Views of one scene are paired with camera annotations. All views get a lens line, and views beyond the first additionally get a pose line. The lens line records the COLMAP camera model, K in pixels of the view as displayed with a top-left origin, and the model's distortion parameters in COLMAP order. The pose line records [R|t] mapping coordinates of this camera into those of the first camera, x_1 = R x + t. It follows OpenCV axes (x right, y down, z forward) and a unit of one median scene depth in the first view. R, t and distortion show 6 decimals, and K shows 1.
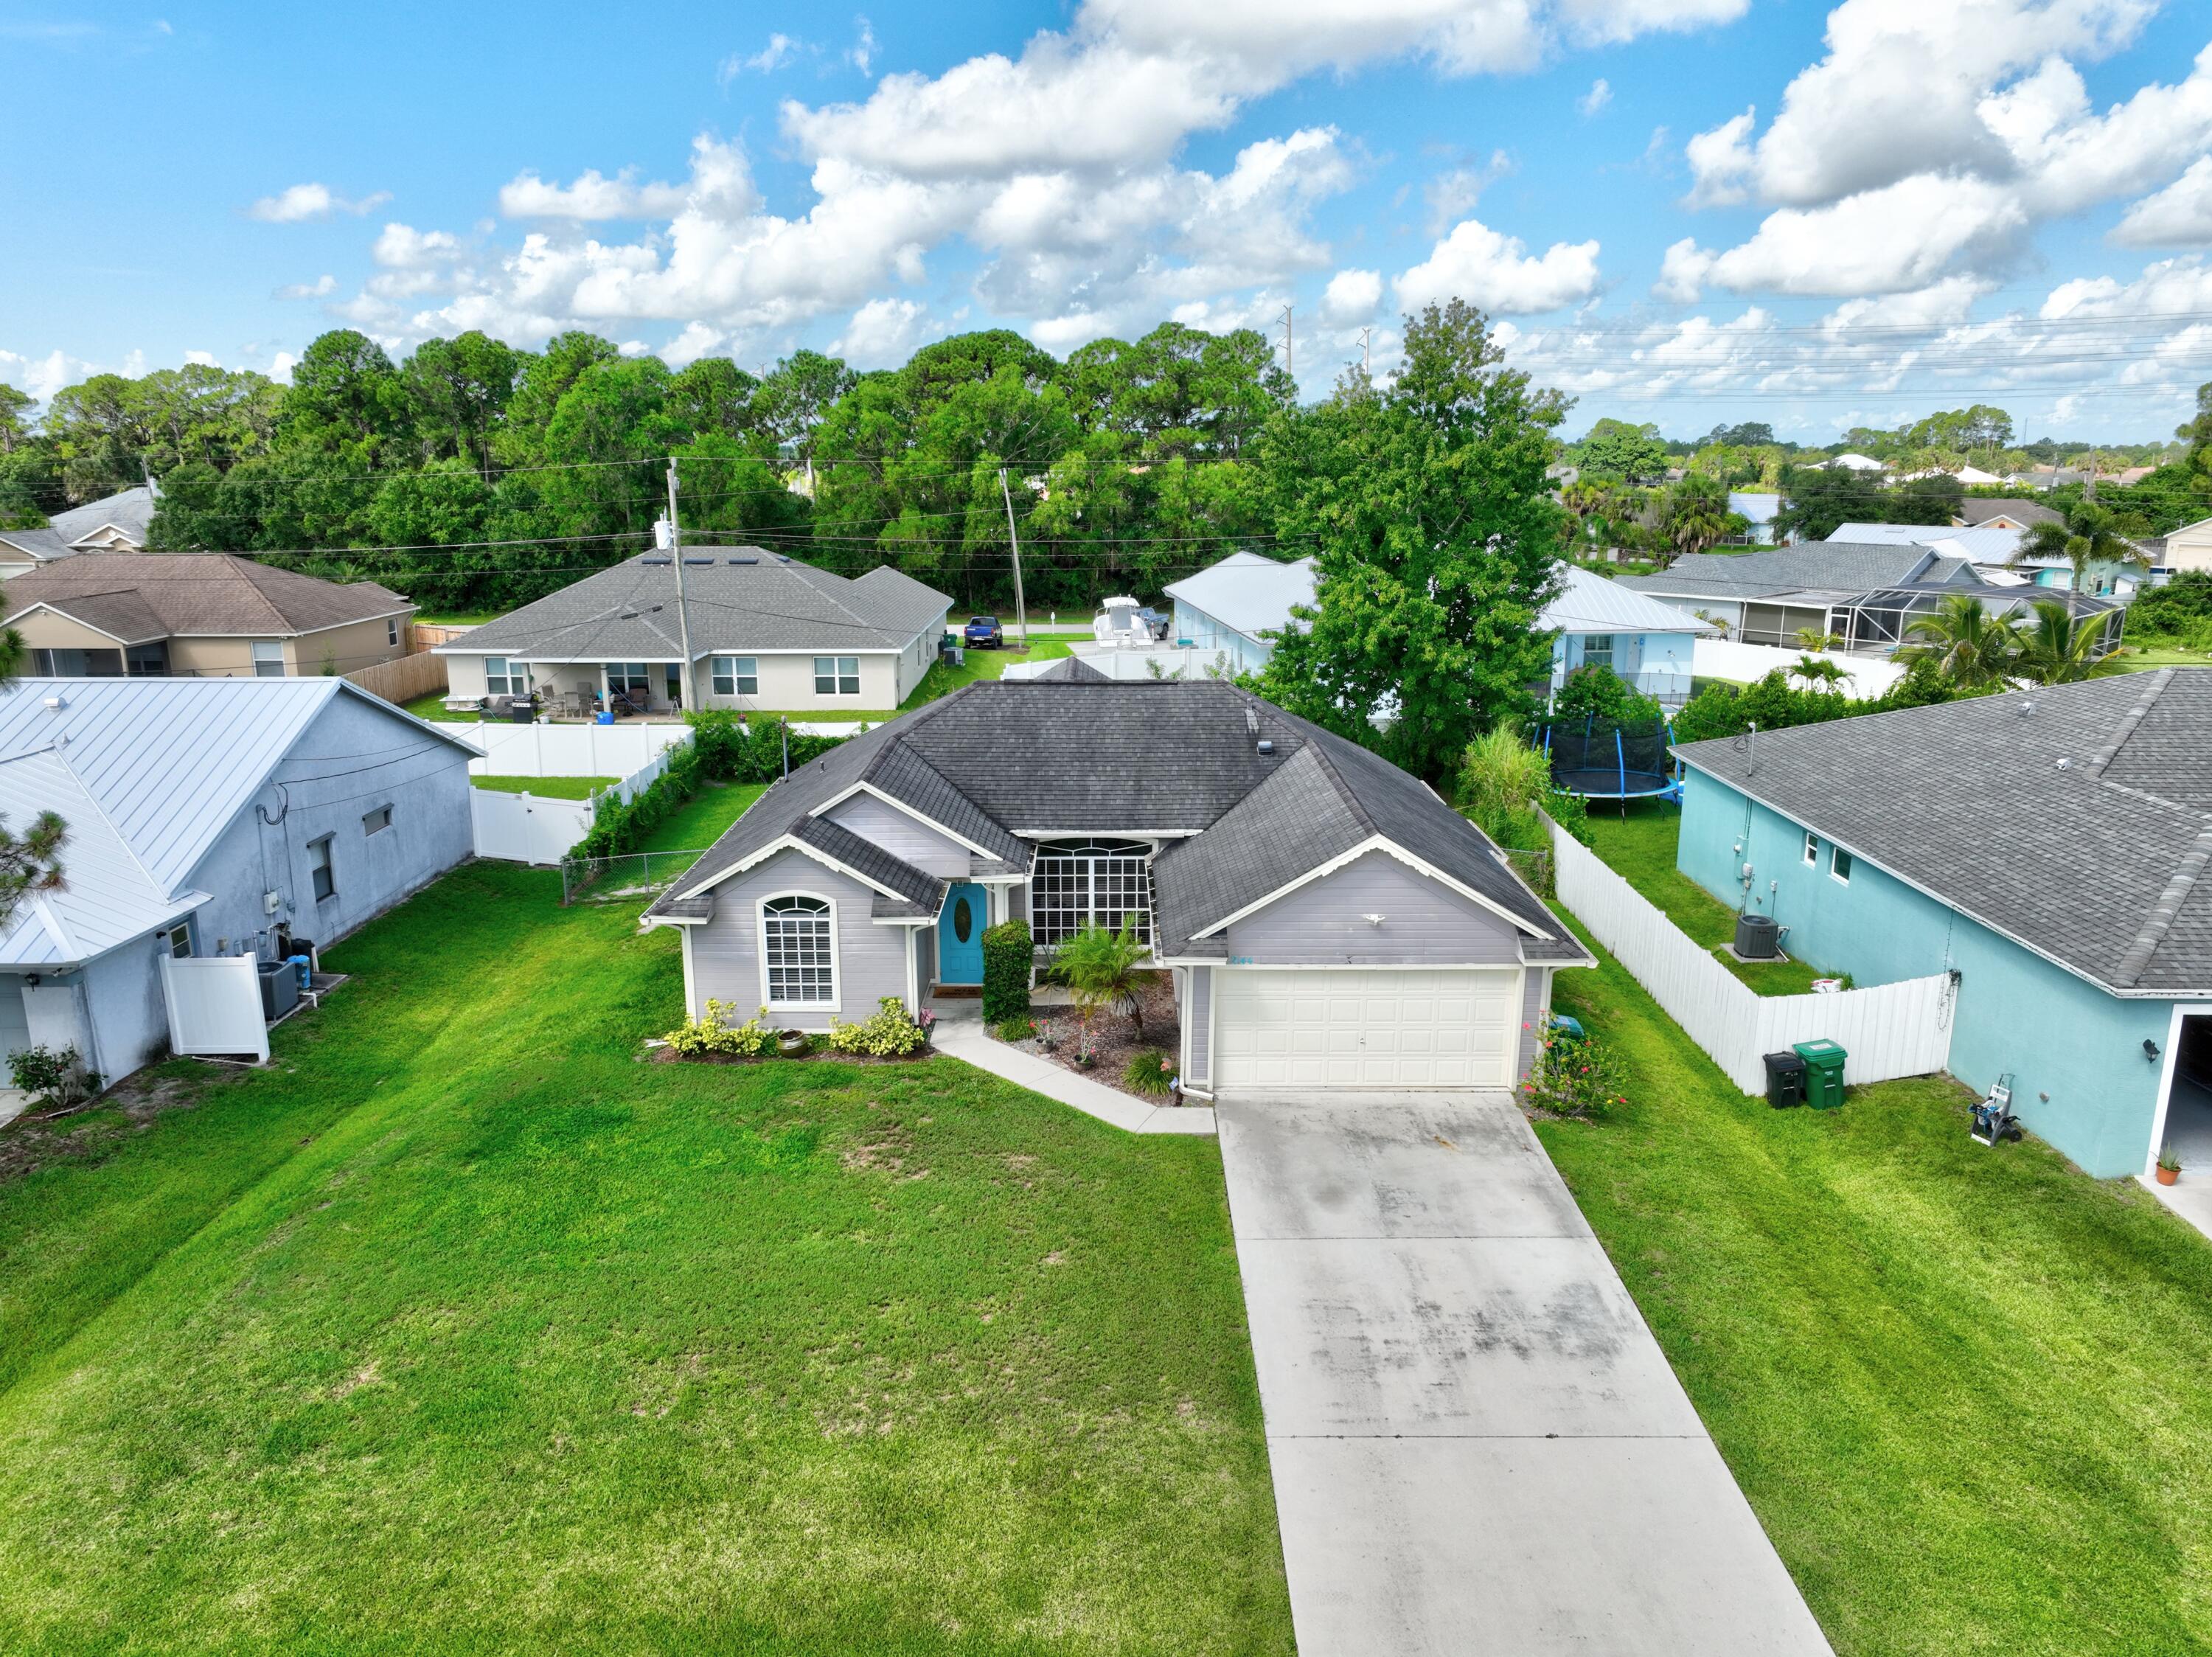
lens RADIAL K [[1560.0, 0, 1106.0], [0, 1560.0, 828.5], [0, 0, 1]] dist [-0.001515, 0.018529]
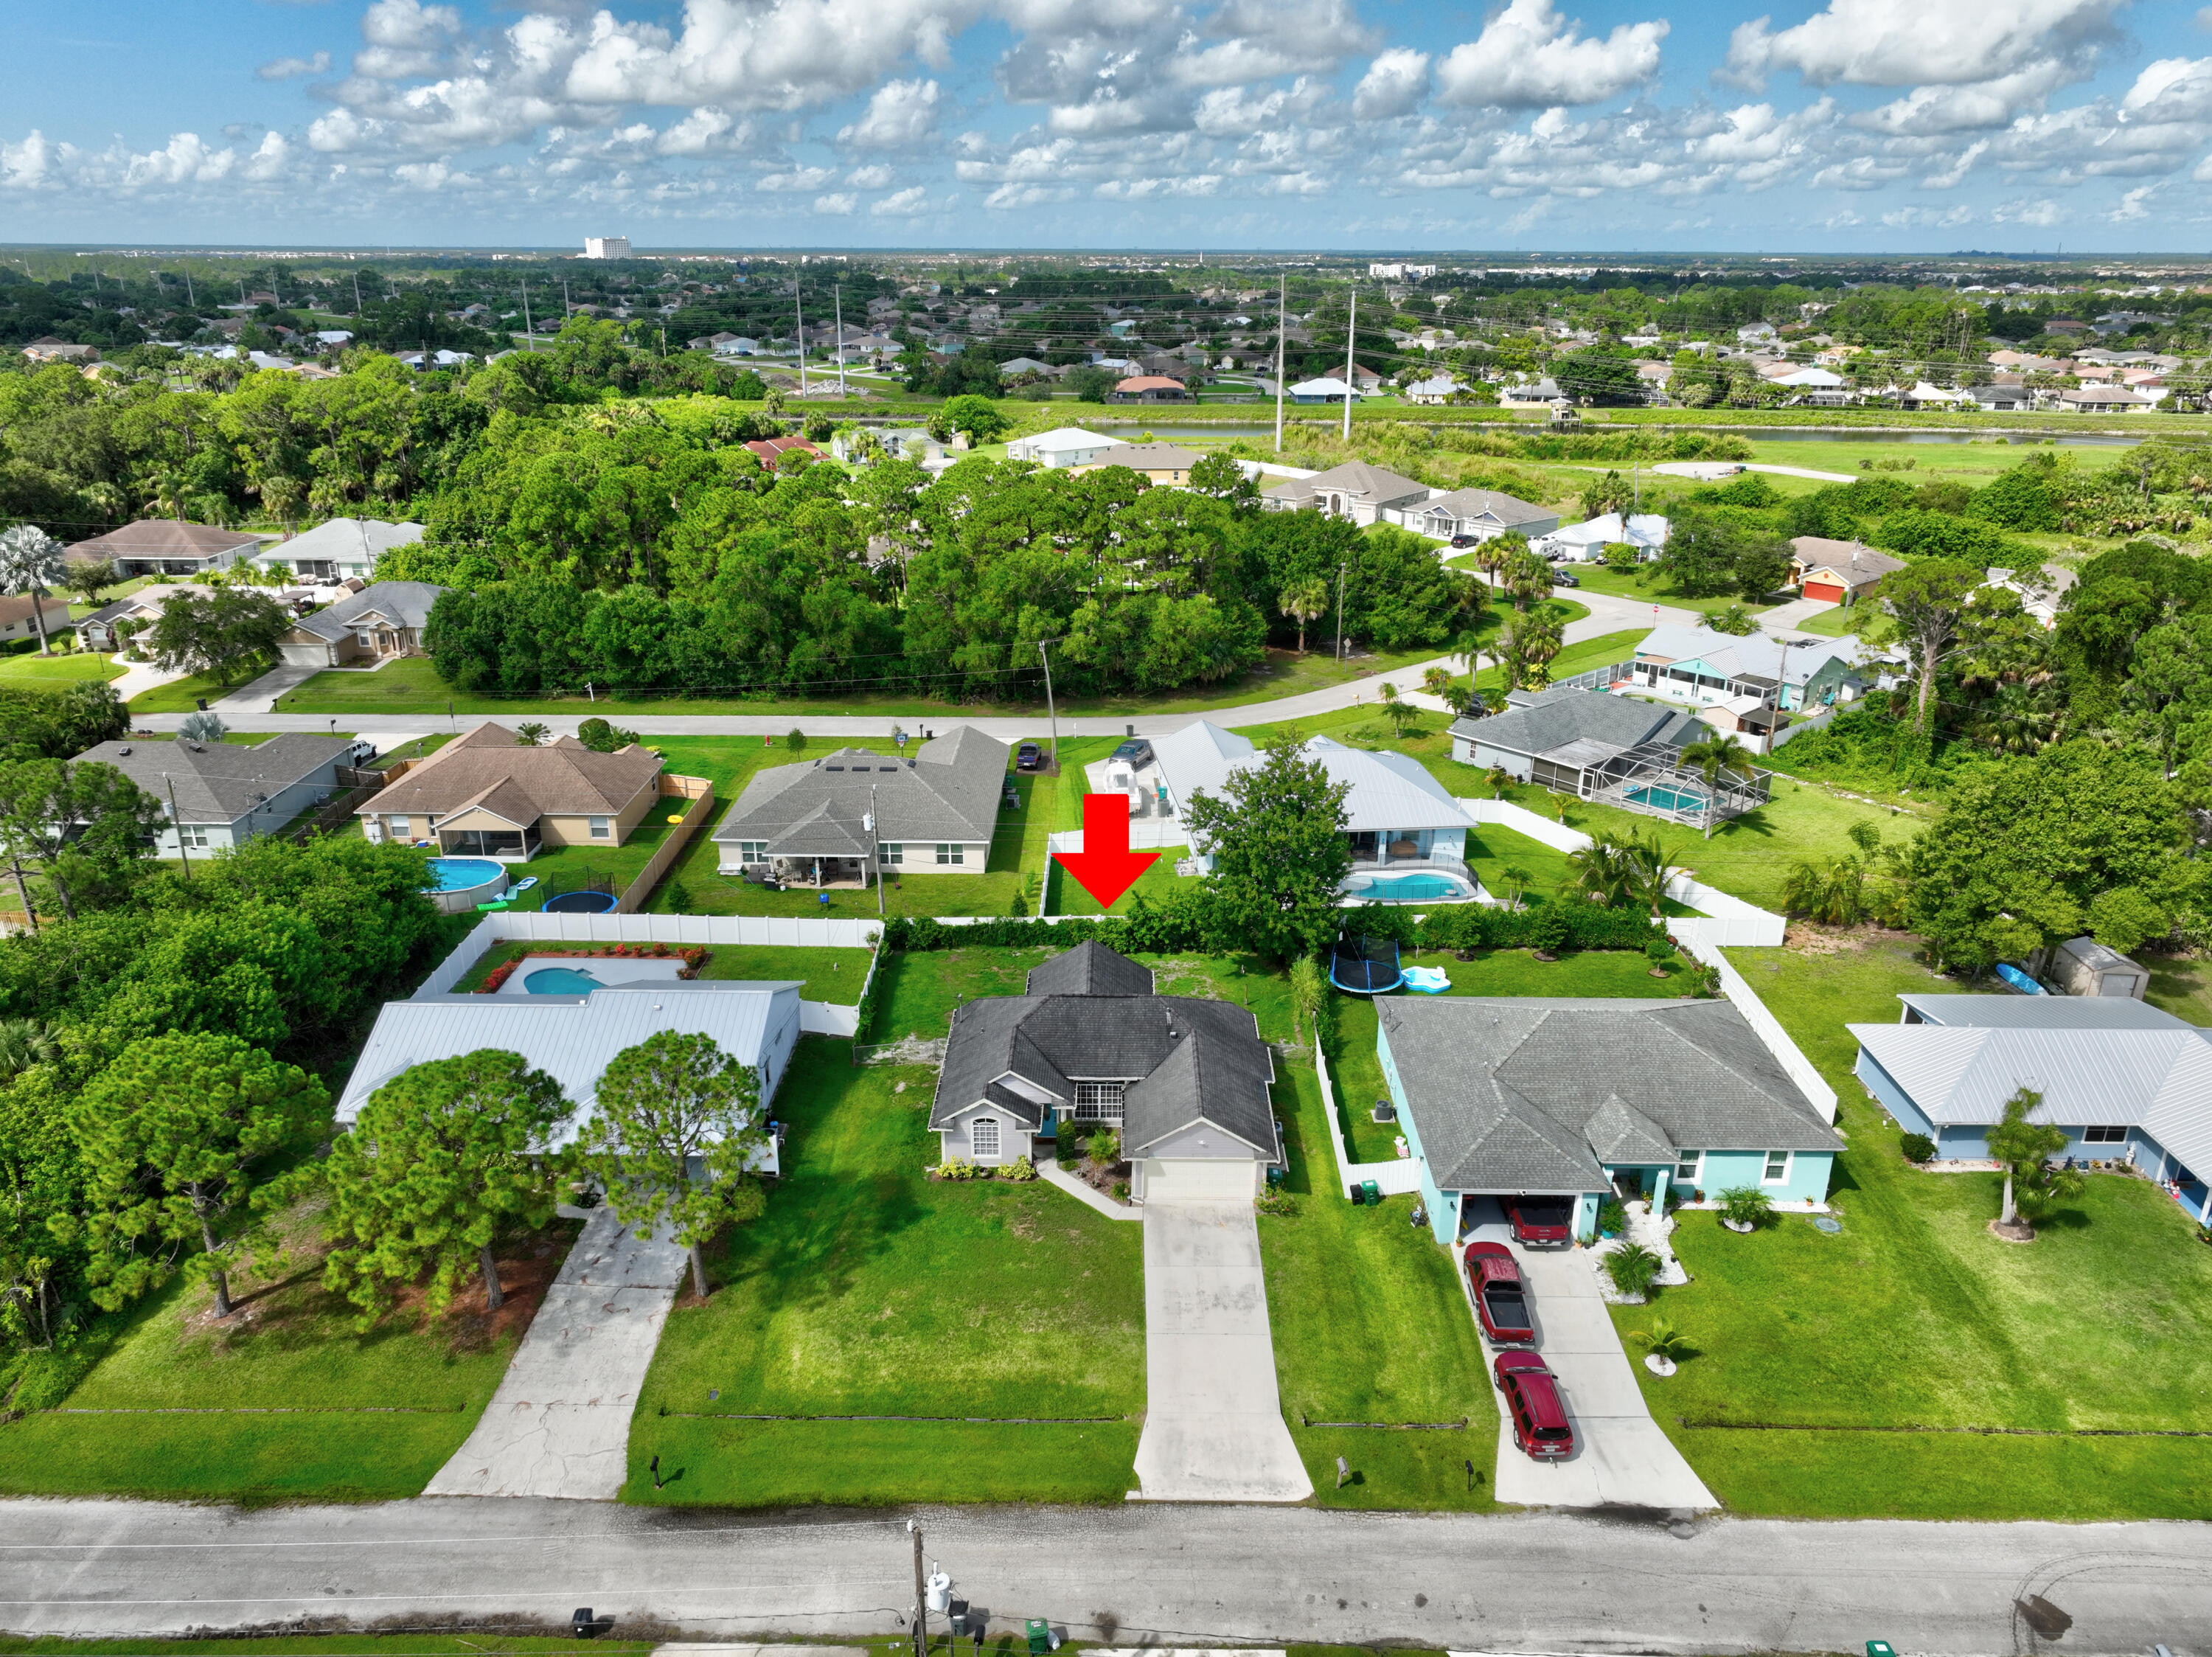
lens RADIAL K [[1560.0, 0, 1106.0], [0, 1560.0, 828.5], [0, 0, 1]] dist [0.004536, 0.004874]
pose [[0.999947, 0.008056, -0.006451, 0.014772], [-0.007229, 0.992819, 0.119410, -0.742155], [0.007367, -0.119357, 0.992824, -1.511313]]
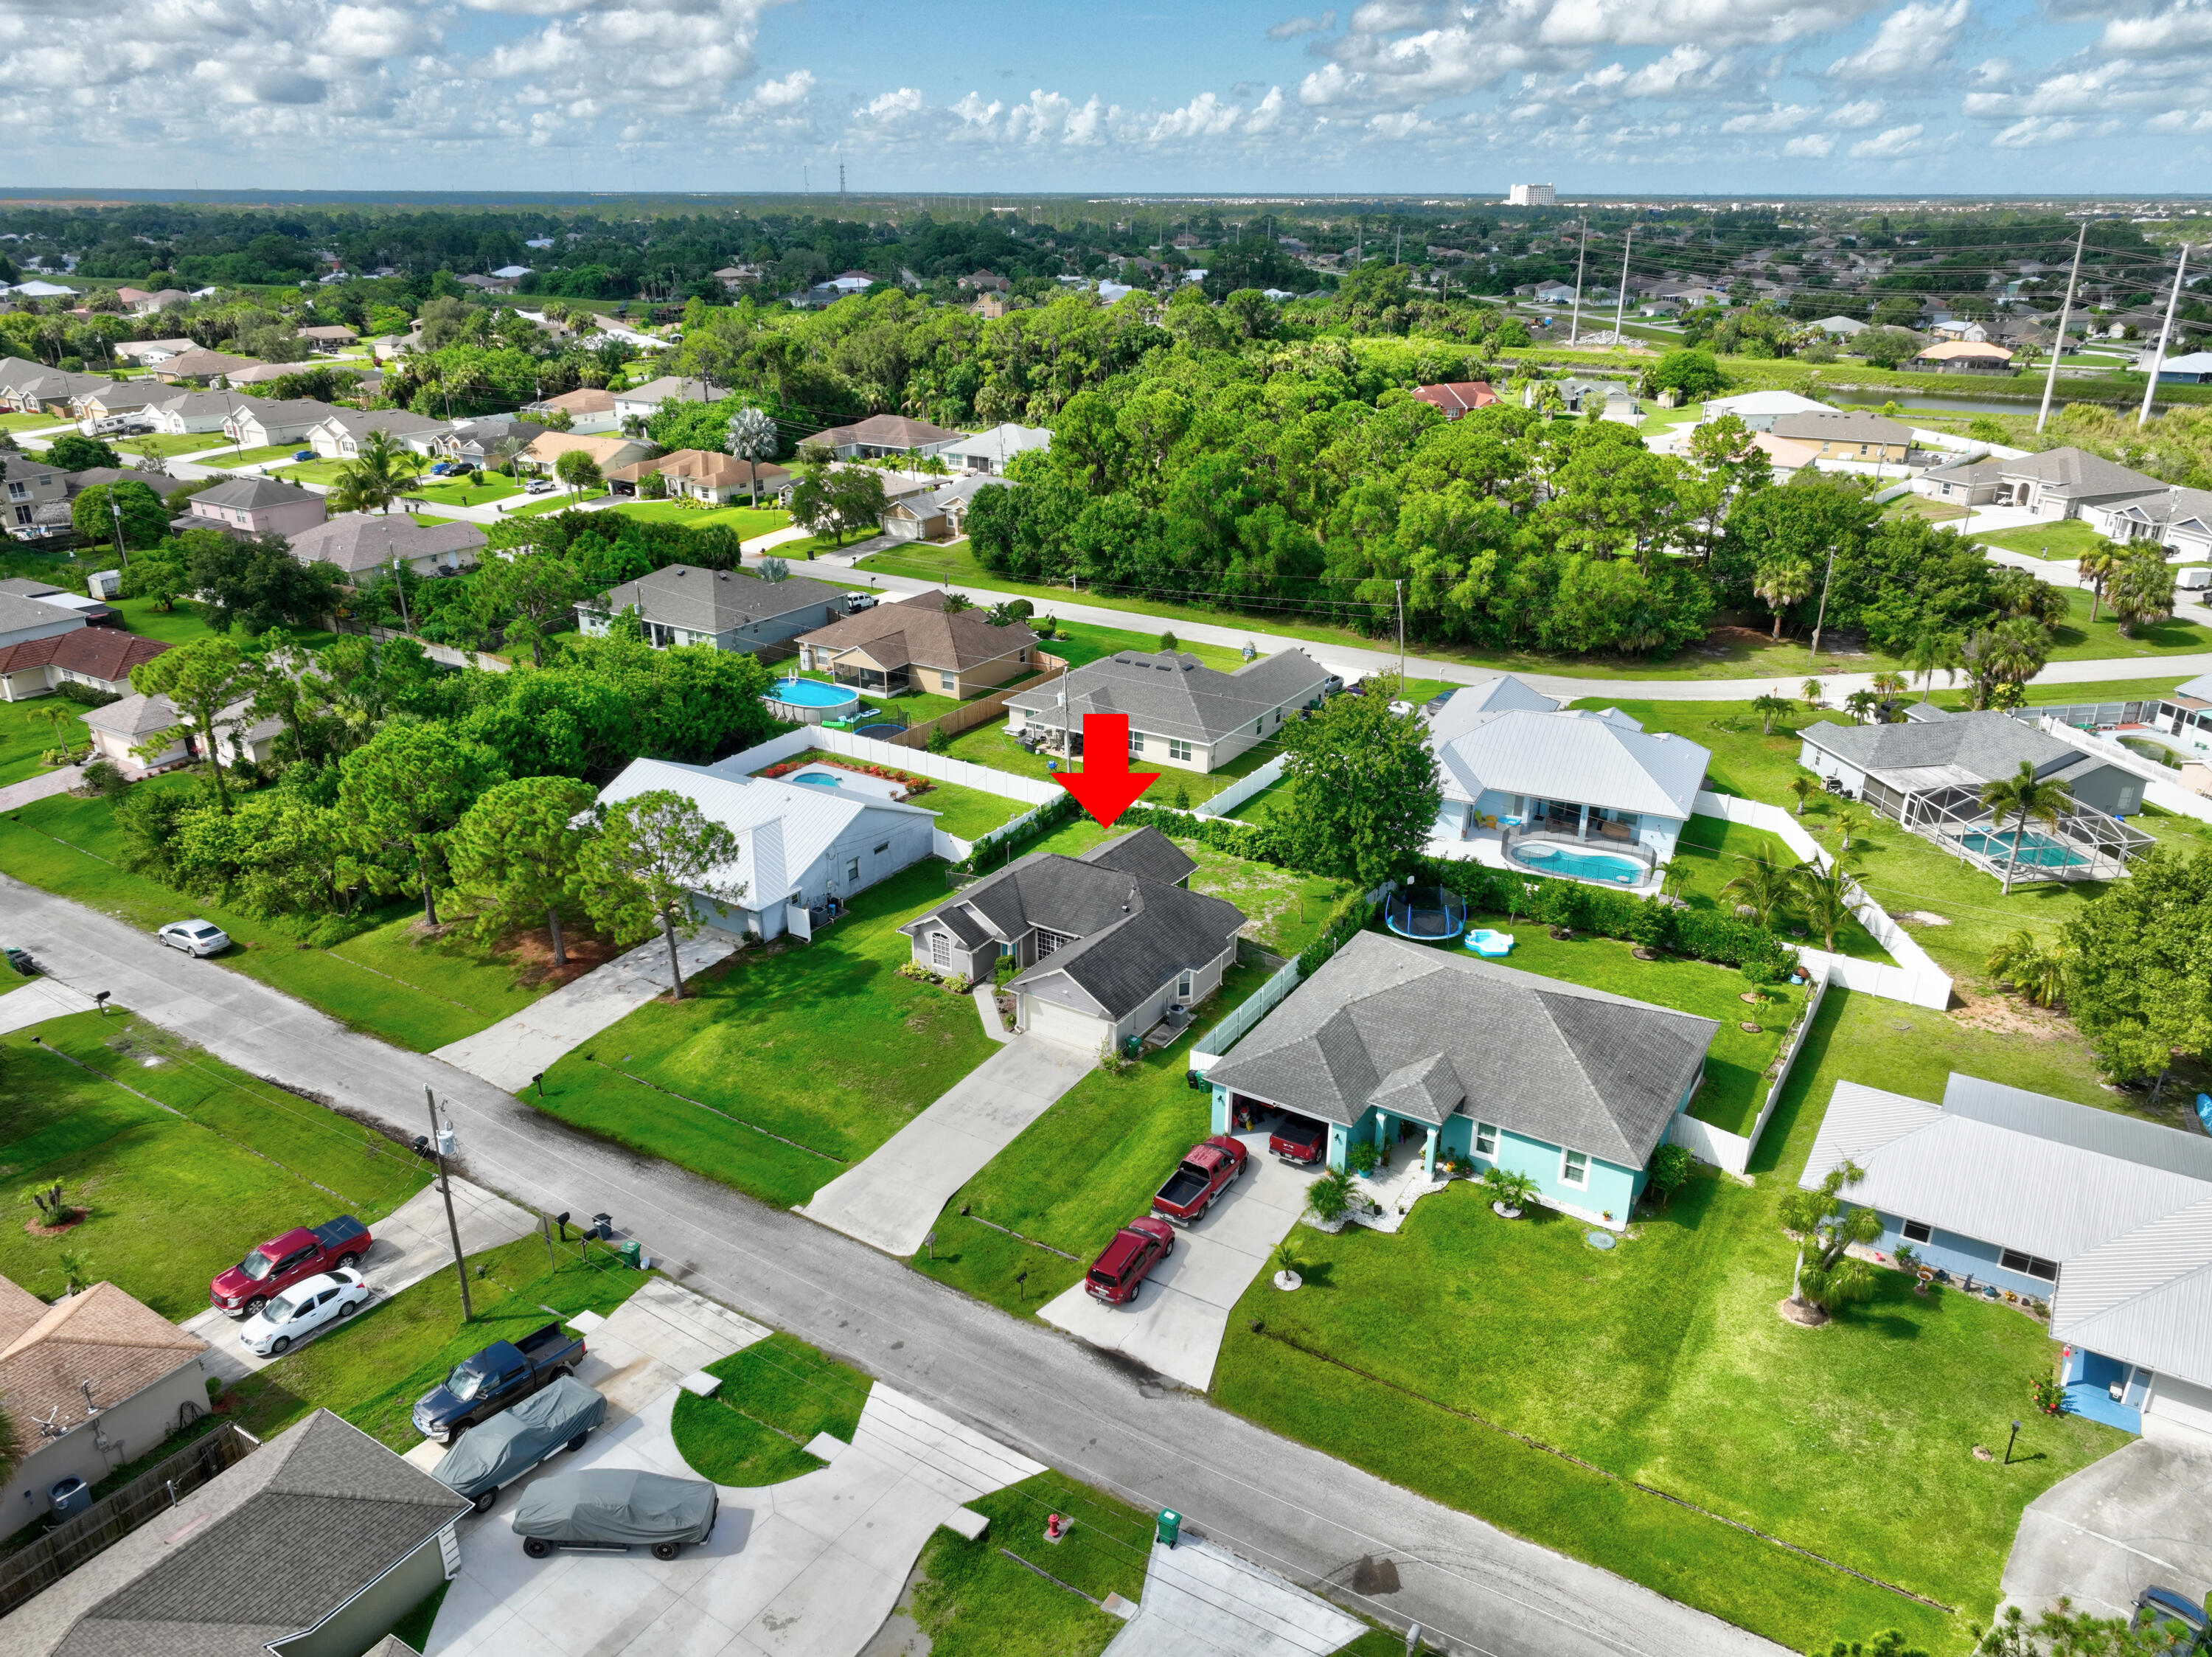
lens RADIAL K [[1560.0, 0, 1106.0], [0, 1560.0, 828.5], [0, 0, 1]] dist [0.004536, 0.004874]
pose [[0.847234, 0.205388, -0.489908, 1.537846], [-0.129329, 0.974234, 0.184777, -0.765943], [0.515236, -0.093190, 0.851967, -1.431493]]
